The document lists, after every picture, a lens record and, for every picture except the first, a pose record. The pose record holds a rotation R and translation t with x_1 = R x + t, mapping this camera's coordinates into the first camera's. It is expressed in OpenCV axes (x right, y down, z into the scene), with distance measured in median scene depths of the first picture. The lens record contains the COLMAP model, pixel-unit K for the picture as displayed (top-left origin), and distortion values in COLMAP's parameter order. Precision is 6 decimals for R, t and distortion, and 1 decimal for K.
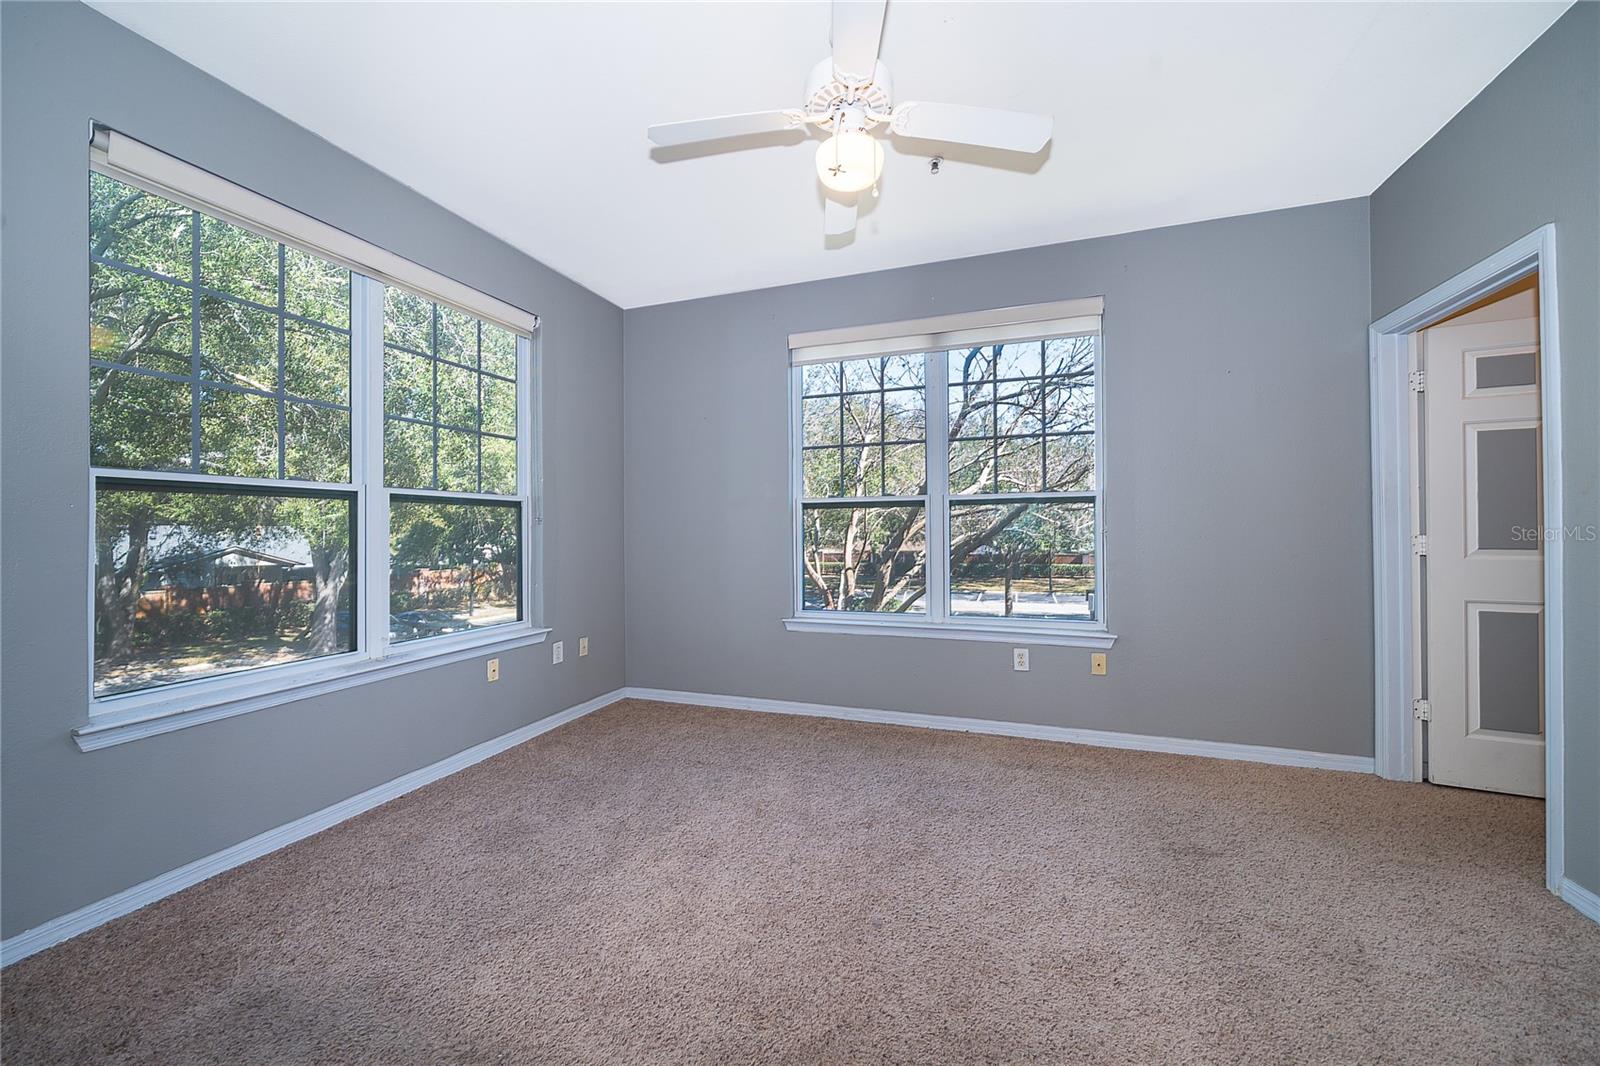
lens RADIAL K [[599.6, 0, 802.5], [0, 599.6, 531.1], [0, 0, 1]] dist [-0.000199, -0.000023]
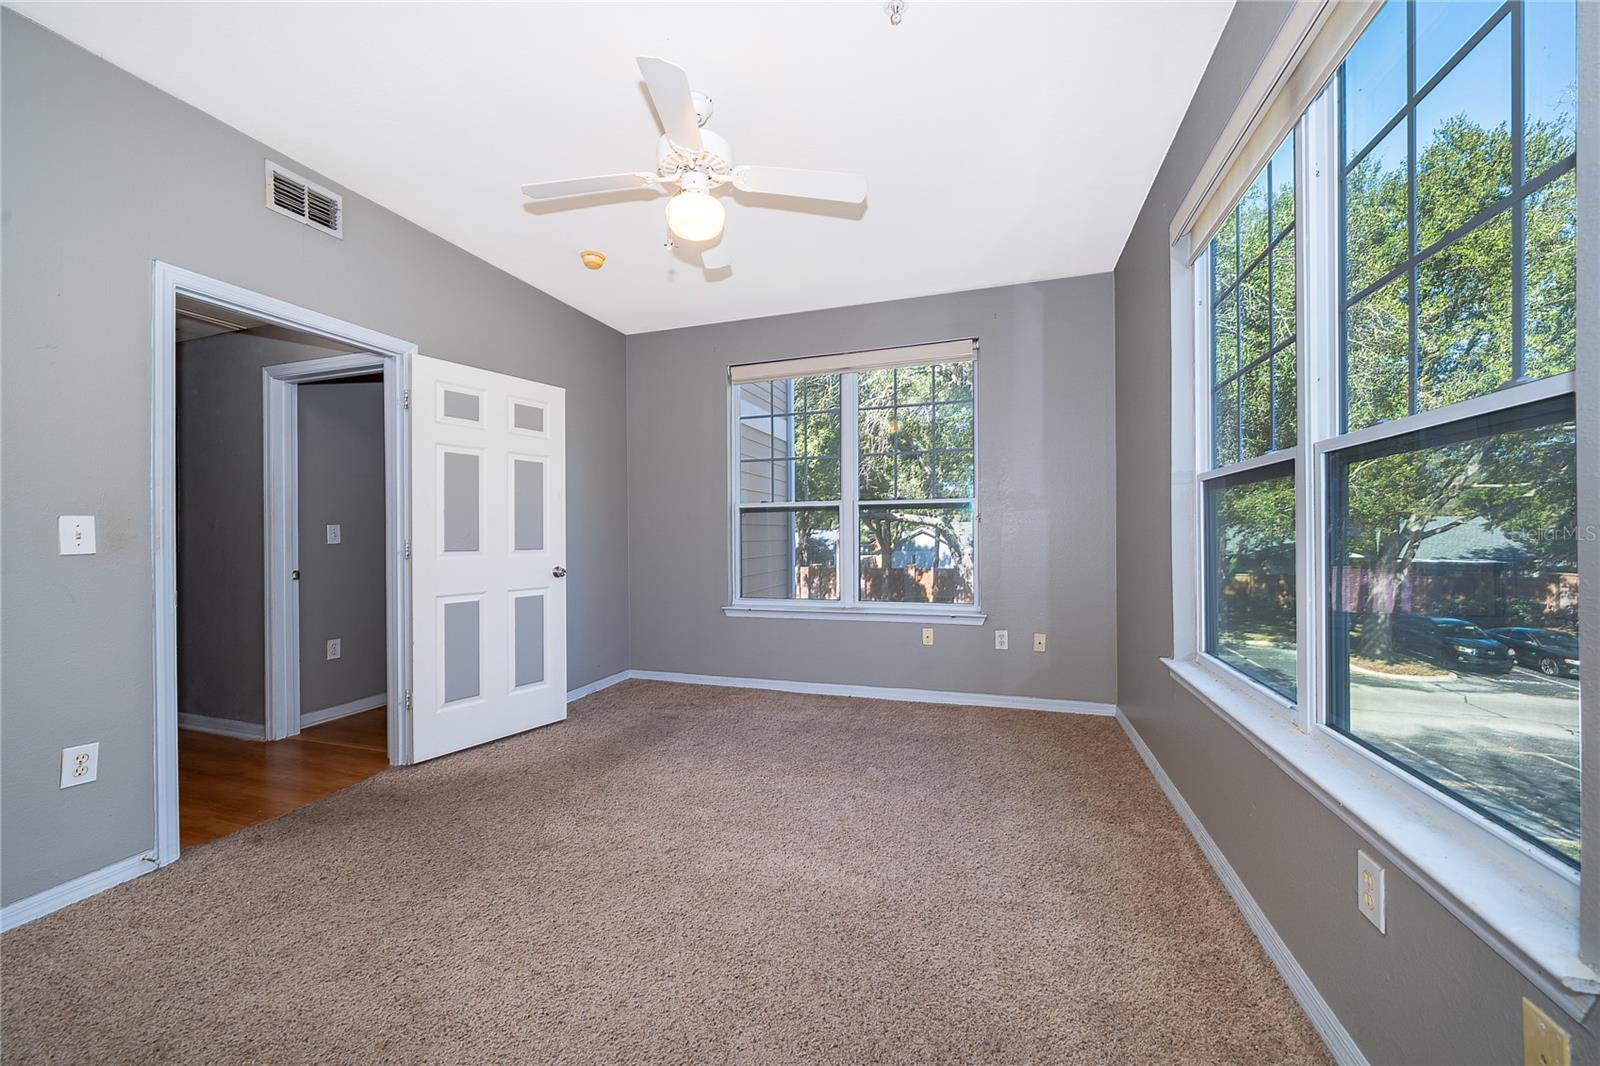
lens RADIAL K [[599.6, 0, 802.5], [0, 599.6, 531.1], [0, 0, 1]] dist [-0.000199, -0.000023]
pose [[0.032852, 0.005301, -0.999446, 0.099304], [0.009217, 0.999942, 0.005607, -0.000598], [0.999418, -0.009396, 0.032802, 0.089678]]
